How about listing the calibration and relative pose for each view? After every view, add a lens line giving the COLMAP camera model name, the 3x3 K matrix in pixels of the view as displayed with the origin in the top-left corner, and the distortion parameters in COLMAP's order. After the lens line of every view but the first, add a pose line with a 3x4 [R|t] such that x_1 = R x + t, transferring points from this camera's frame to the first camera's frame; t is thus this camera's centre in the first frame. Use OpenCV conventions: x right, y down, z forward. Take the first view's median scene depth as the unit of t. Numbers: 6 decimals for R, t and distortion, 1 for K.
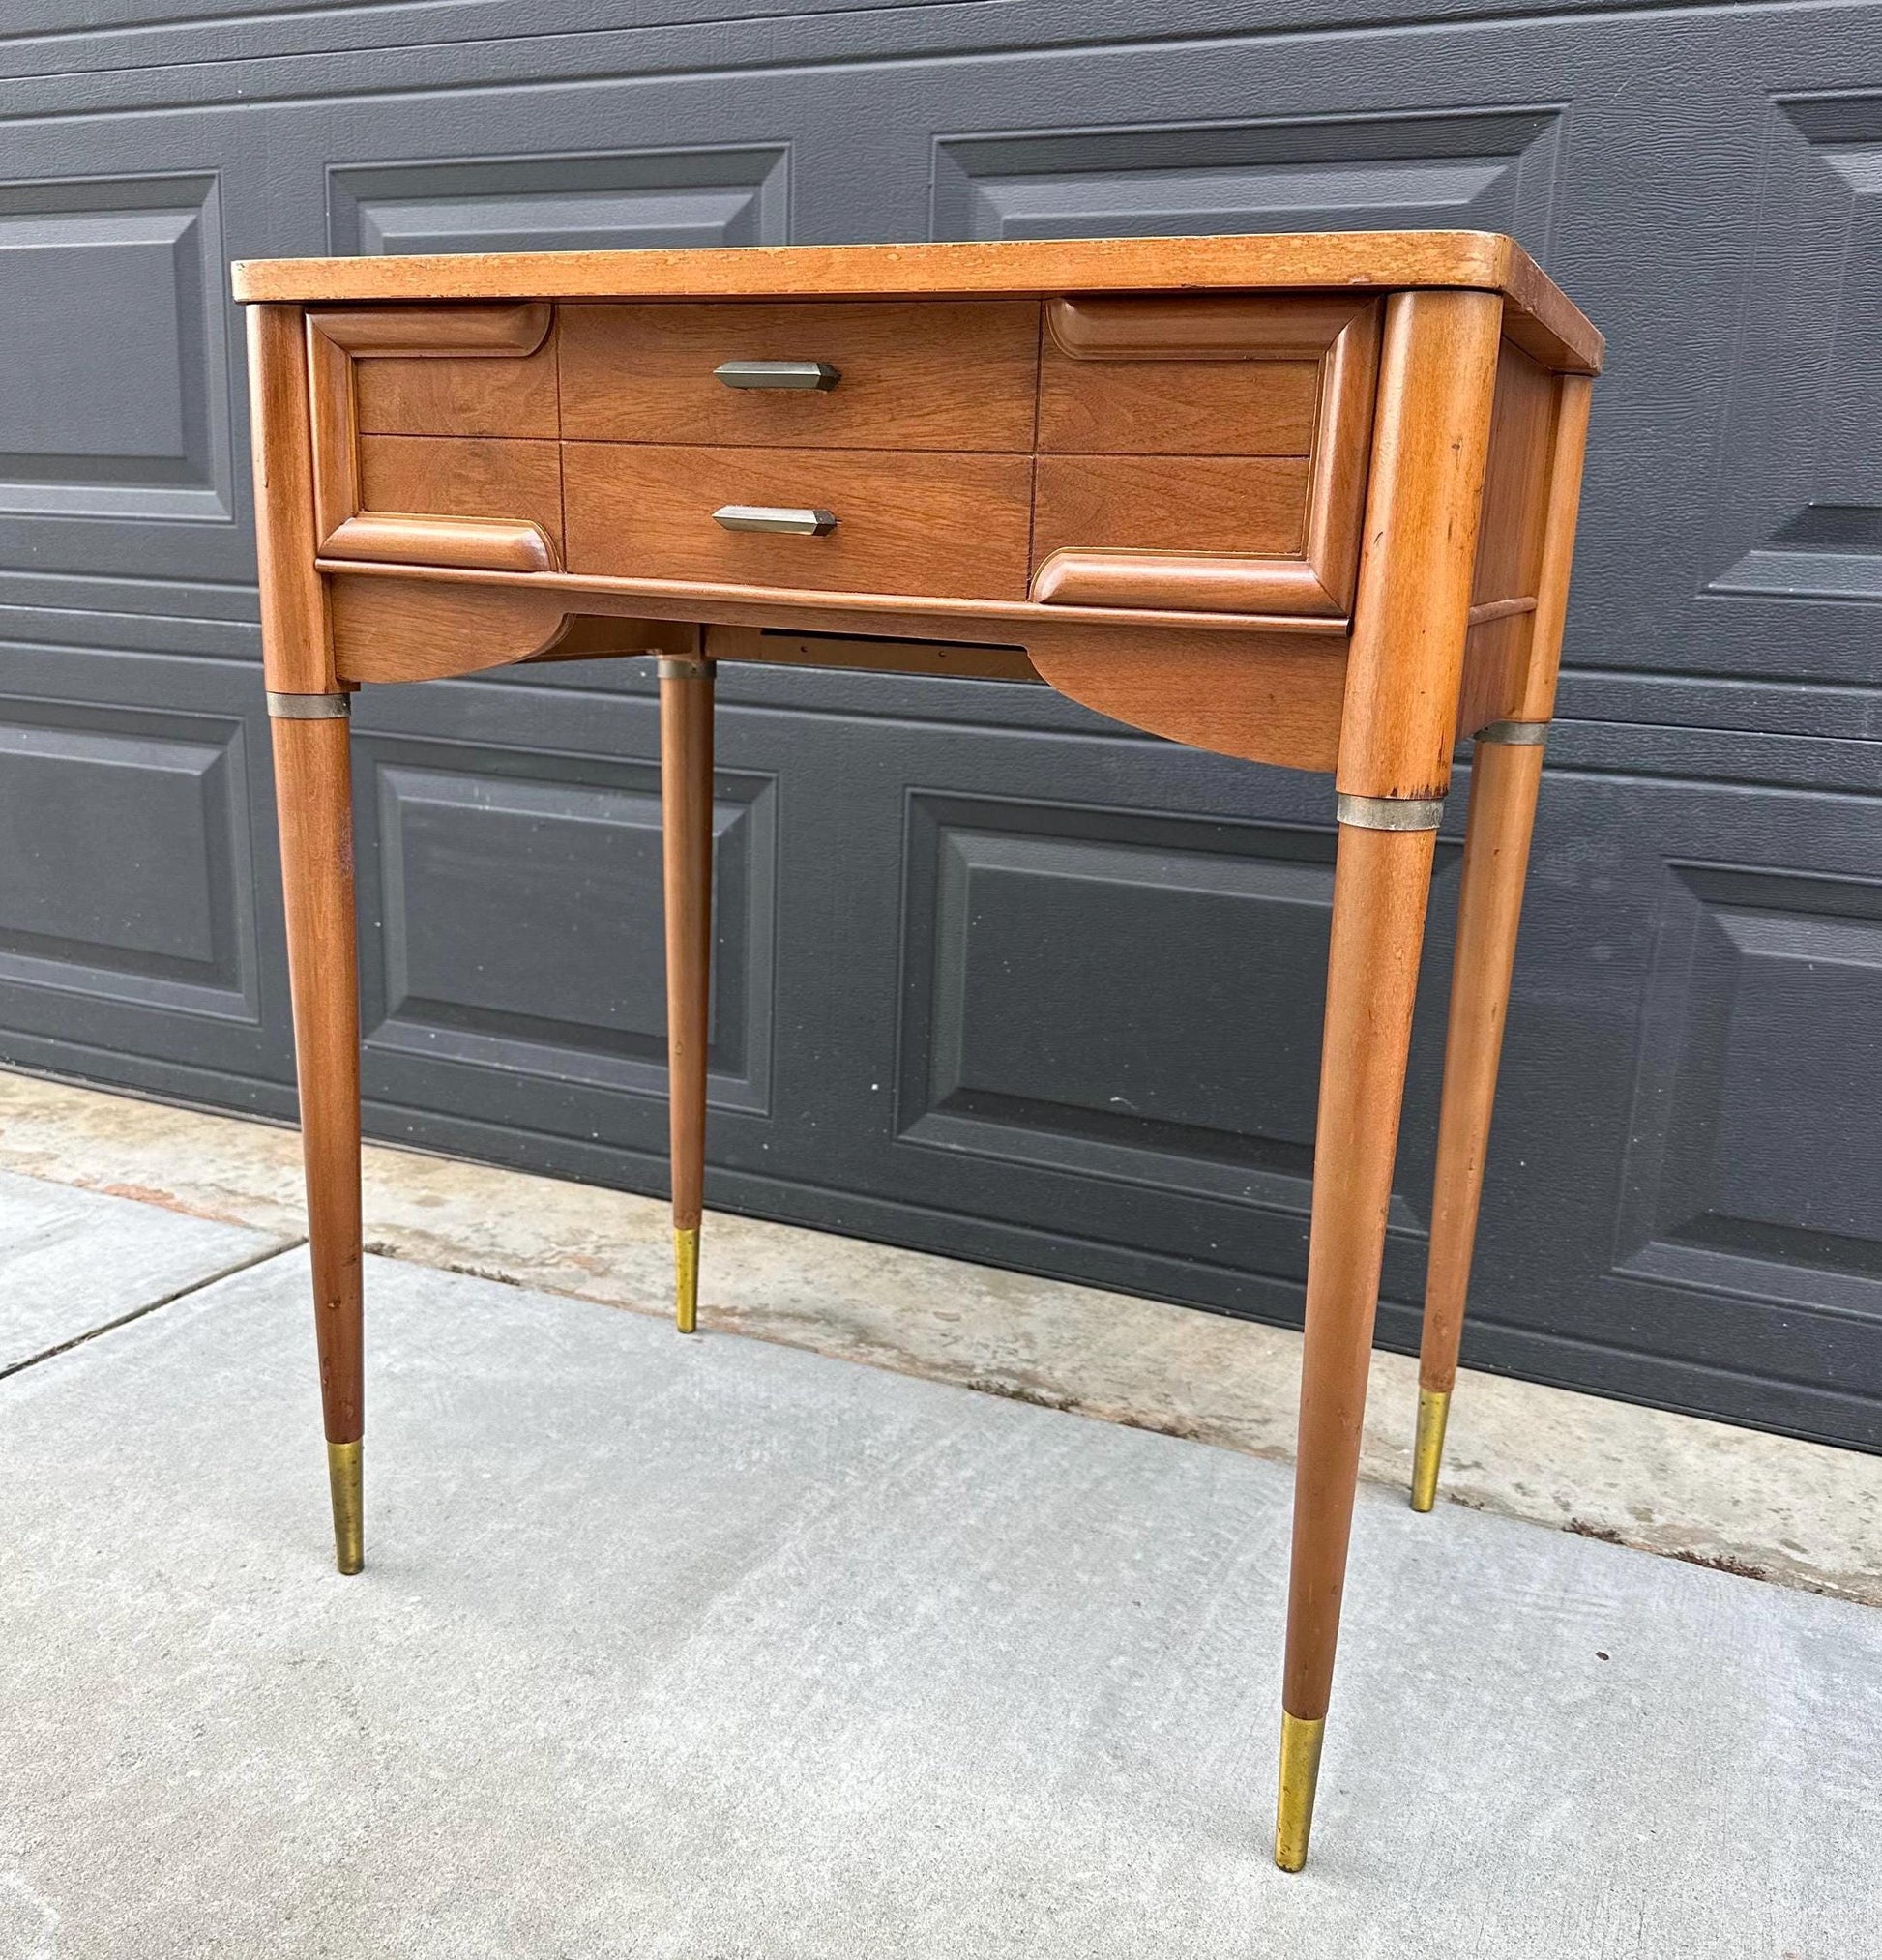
lens RADIAL K [[1792.8, 0, 947.7], [0, 1792.8, 1011.1], [0, 0, 1]] dist [0.189416, -0.409194]
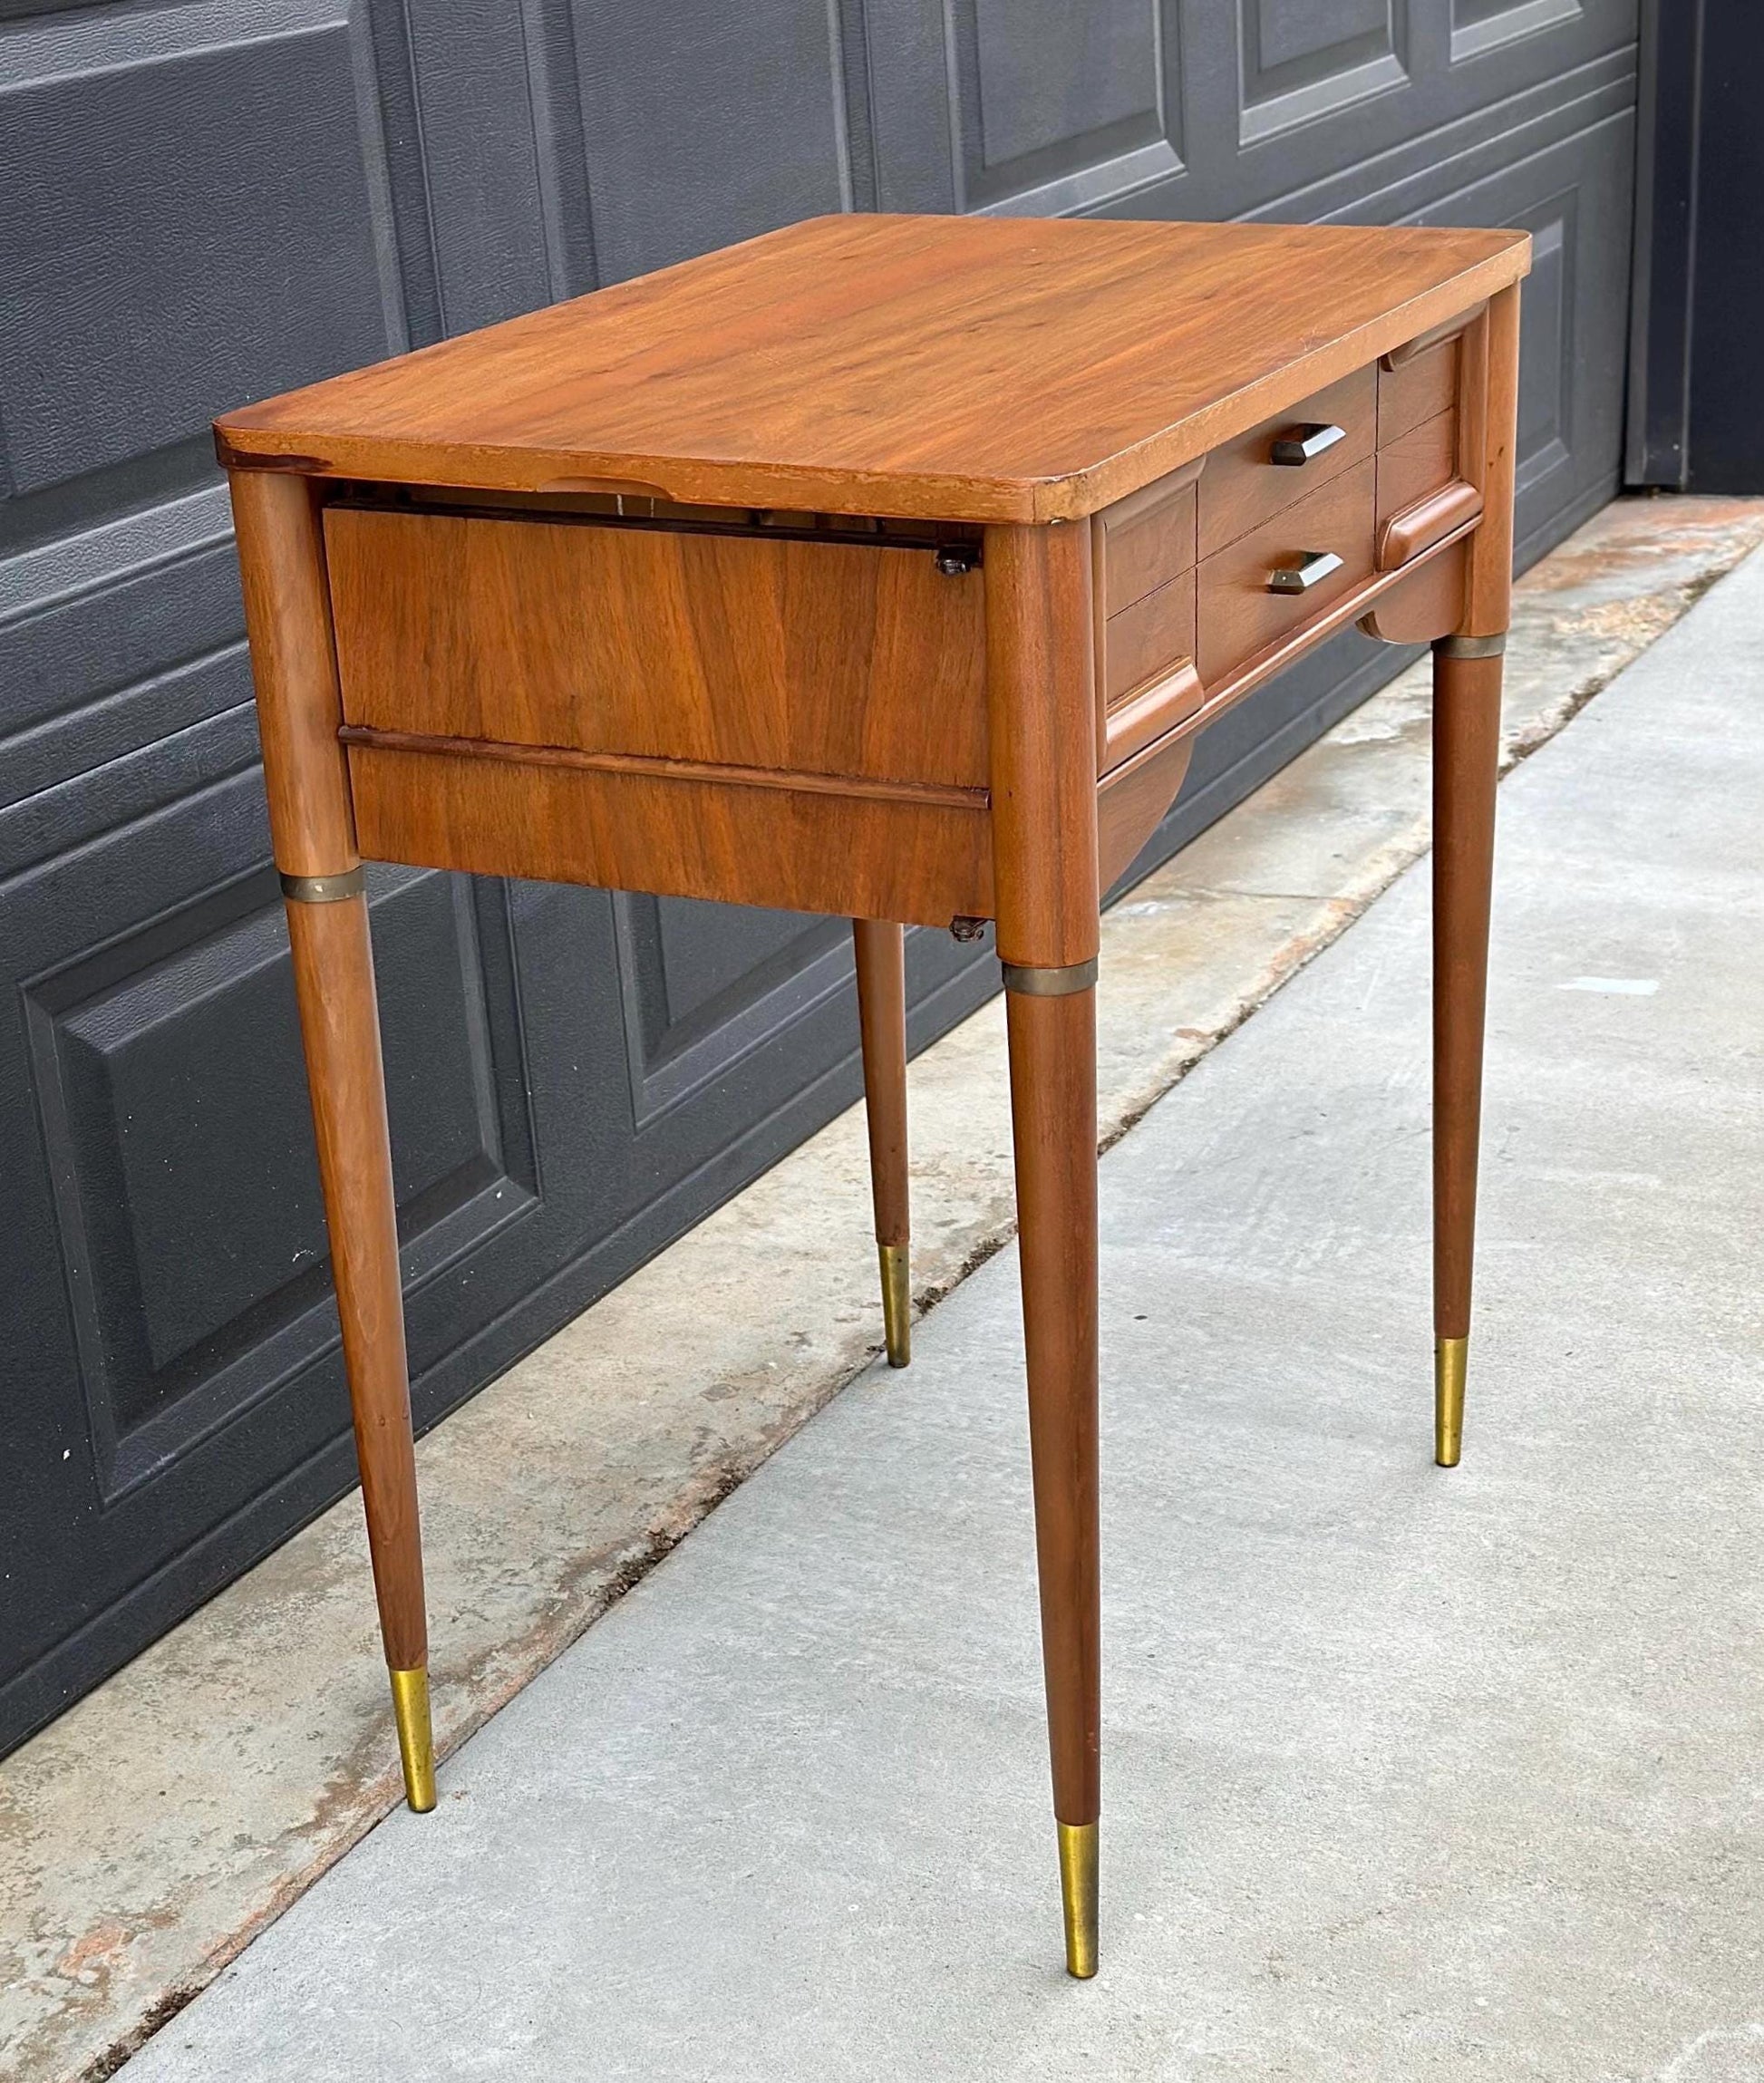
lens RADIAL K [[3622.6, 0, 828.3], [0, 3622.6, 1154.1], [0, 0, 1]] dist [0.152655, -0.086953]
pose [[0.059633, -0.421183, 0.905013, -1.372960], [0.303960, 0.871234, 0.385434, -0.555271], [-0.950817, 0.252103, 0.179976, 0.610591]]
